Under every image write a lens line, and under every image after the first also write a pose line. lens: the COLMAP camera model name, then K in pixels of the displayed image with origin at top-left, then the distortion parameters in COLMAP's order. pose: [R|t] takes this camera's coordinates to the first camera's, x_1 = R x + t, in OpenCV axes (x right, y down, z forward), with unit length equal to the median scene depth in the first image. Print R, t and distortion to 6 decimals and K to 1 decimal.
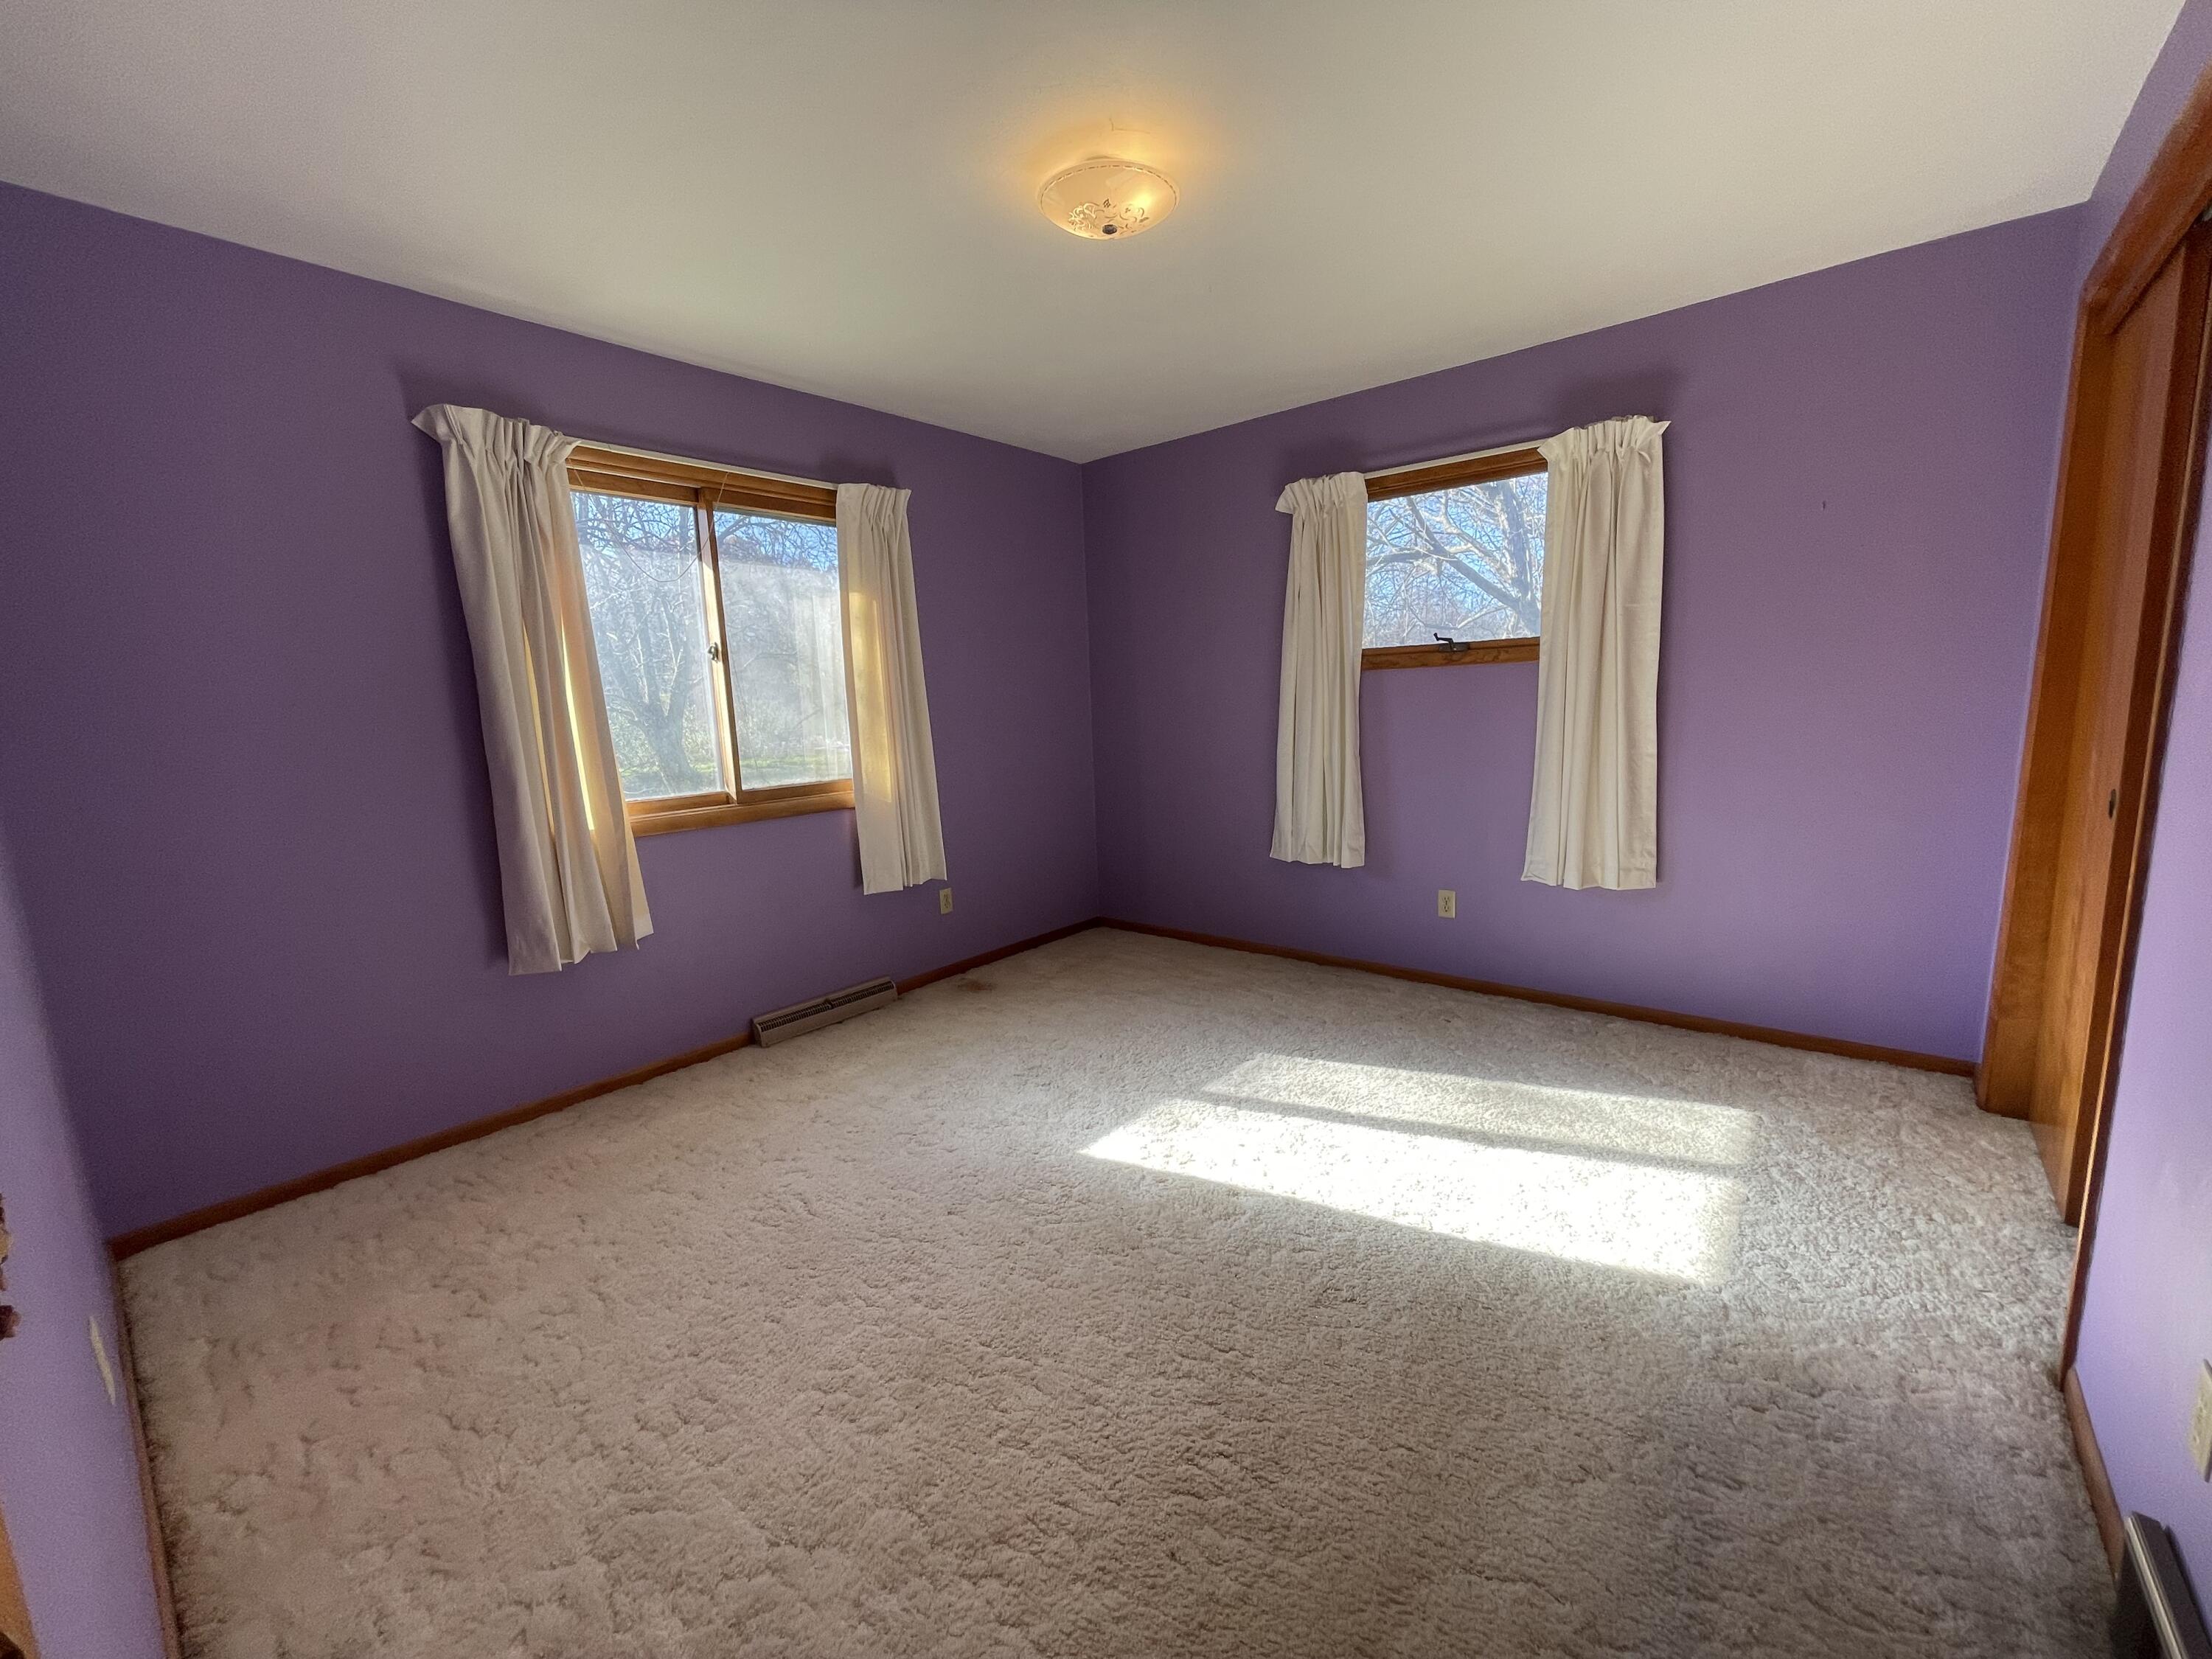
lens RADIAL K [[890.8, 0, 1101.6], [0, 890.8, 839.6], [0, 0, 1]] dist [-0.005677, 0.003986]
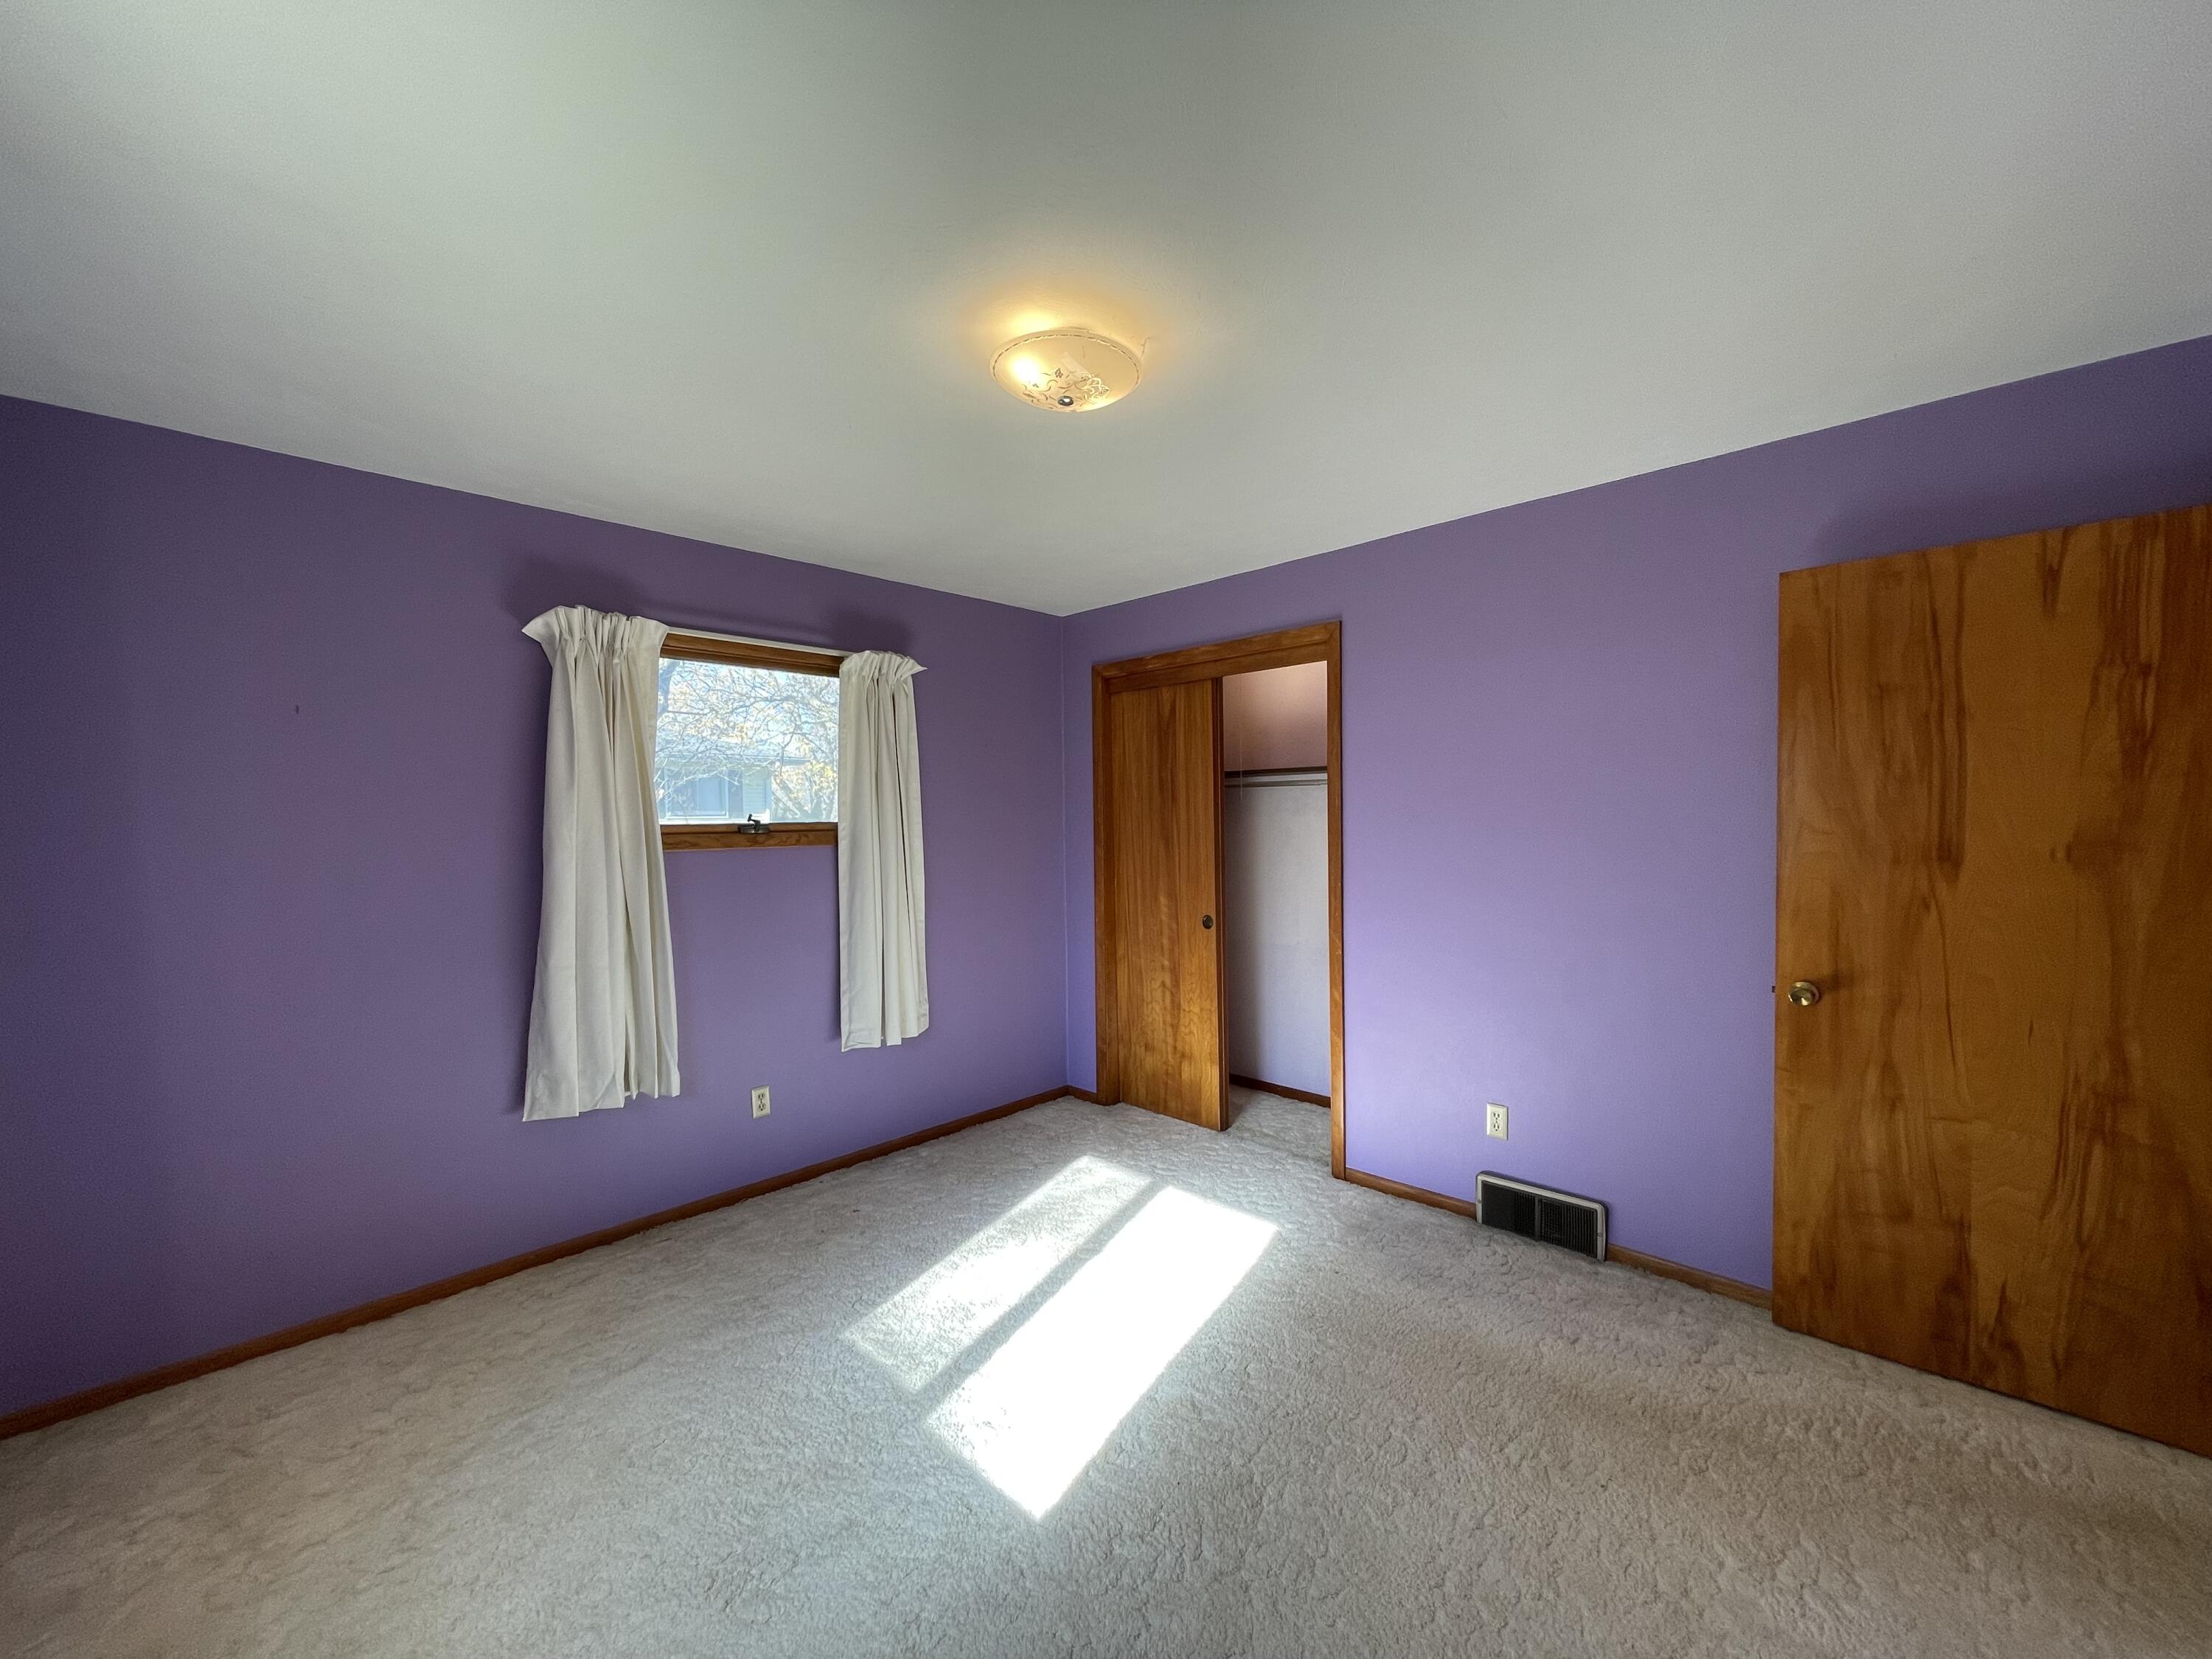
lens RADIAL K [[890.8, 0, 1101.6], [0, 890.8, 839.6], [0, 0, 1]] dist [-0.005677, 0.003986]
pose [[0.084579, 0.006354, 0.996397, -0.576662], [0.167641, 0.985635, -0.020516, -0.134672], [-0.982213, 0.168772, 0.082298, 0.612620]]
